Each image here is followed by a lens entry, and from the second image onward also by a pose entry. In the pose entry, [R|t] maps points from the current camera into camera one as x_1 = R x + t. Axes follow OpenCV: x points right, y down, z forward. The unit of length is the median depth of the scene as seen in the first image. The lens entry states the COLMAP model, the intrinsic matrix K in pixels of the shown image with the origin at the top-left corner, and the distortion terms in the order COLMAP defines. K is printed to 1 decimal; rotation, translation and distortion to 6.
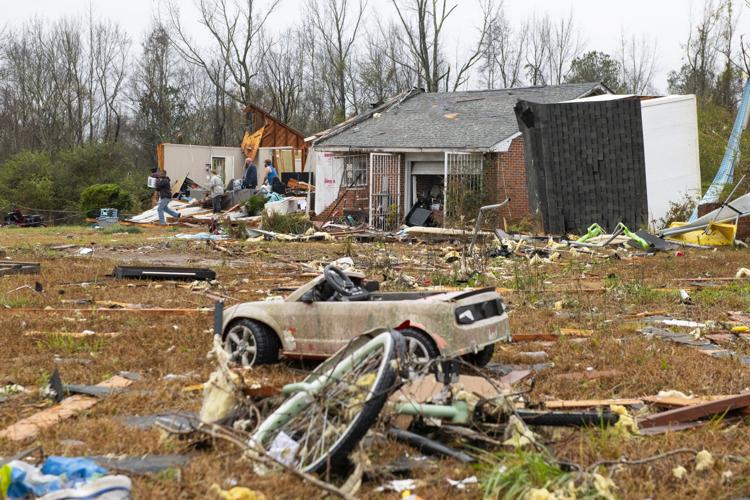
lens RADIAL K [[1631.4, 0, 375.0], [0, 1631.4, 250.0], [0, 0, 1]] dist [-0.035731, -0.162427]
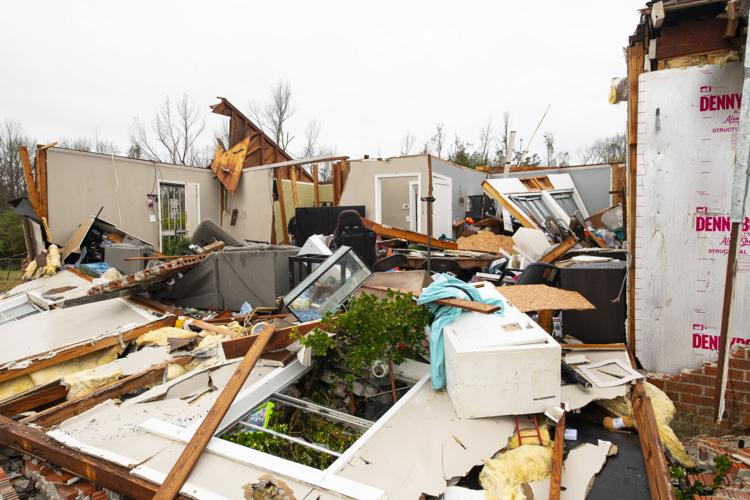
lens RADIAL K [[482.6, 0, 375.0], [0, 482.6, 250.0], [0, 0, 1]] dist [0.000189, 0.000073]
pose [[0.953997, -0.026508, 0.298642, -0.078455], [0.021769, 0.999579, 0.019183, -0.034837], [-0.299025, -0.011799, 0.954172, 0.809049]]
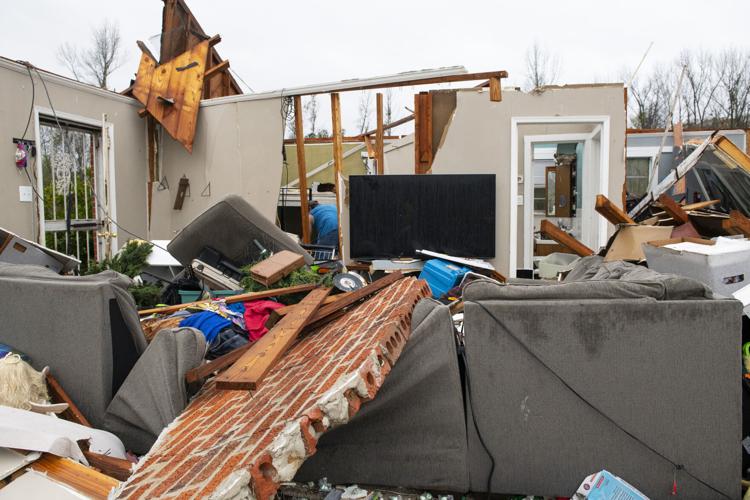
lens RADIAL K [[541.1, 0, 375.0], [0, 541.1, 250.0], [0, 0, 1]] dist [-0.047126, -0.001570]
pose [[0.823626, -0.047305, 0.565157, -0.102988], [0.023144, 0.998489, 0.049847, -0.038286], [-0.566661, -0.027975, 0.823476, 0.891152]]
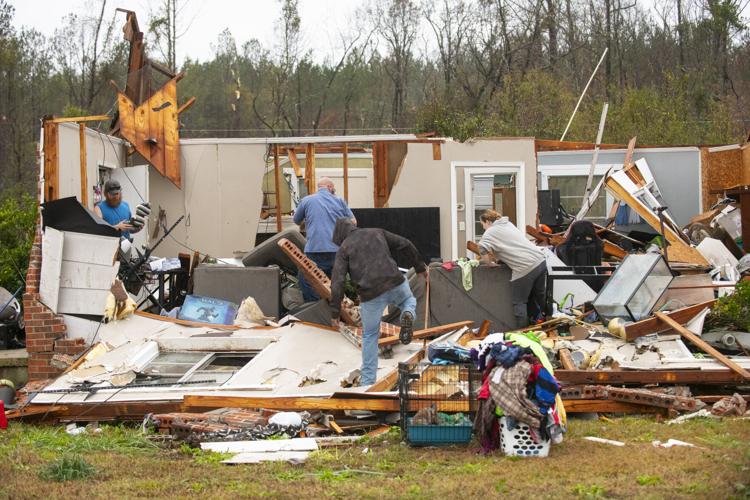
lens RADIAL K [[1631.4, 0, 375.0], [0, 1631.4, 250.0], [0, 0, 1]] dist [-0.035731, -0.162427]
pose [[0.712024, -0.019877, 0.701873, -0.285050], [0.037270, 0.999260, -0.009509, -0.034210], [-0.701165, 0.032930, 0.712238, 0.720188]]
